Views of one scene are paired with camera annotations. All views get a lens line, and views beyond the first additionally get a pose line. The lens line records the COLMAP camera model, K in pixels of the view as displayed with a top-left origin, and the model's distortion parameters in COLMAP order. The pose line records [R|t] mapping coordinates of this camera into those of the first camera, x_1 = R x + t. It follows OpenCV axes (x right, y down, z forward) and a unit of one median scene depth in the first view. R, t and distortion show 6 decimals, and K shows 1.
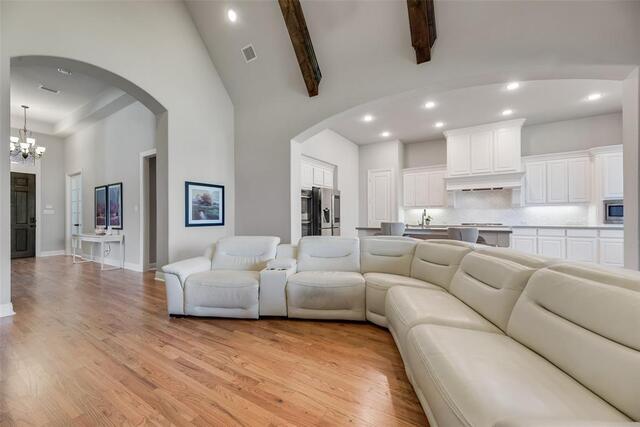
lens RADIAL K [[258.2, 0, 318.5], [0, 258.2, 216.7], [0, 0, 1]] dist [-0.002352, -0.000458]
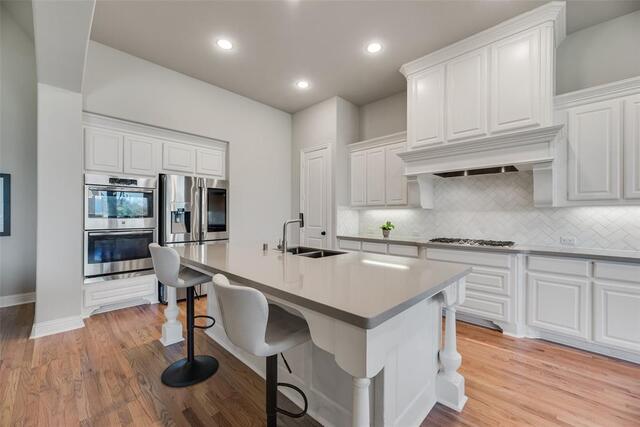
lens RADIAL K [[258.2, 0, 322.2], [0, 258.2, 214.2], [0, 0, 1]] dist [-0.002352, -0.000458]
pose [[0.978954, 0.007665, -0.203935, 0.445187], [-0.007888, 0.999969, -0.000283, -0.021556], [0.203927, 0.001885, 0.978984, 0.446113]]
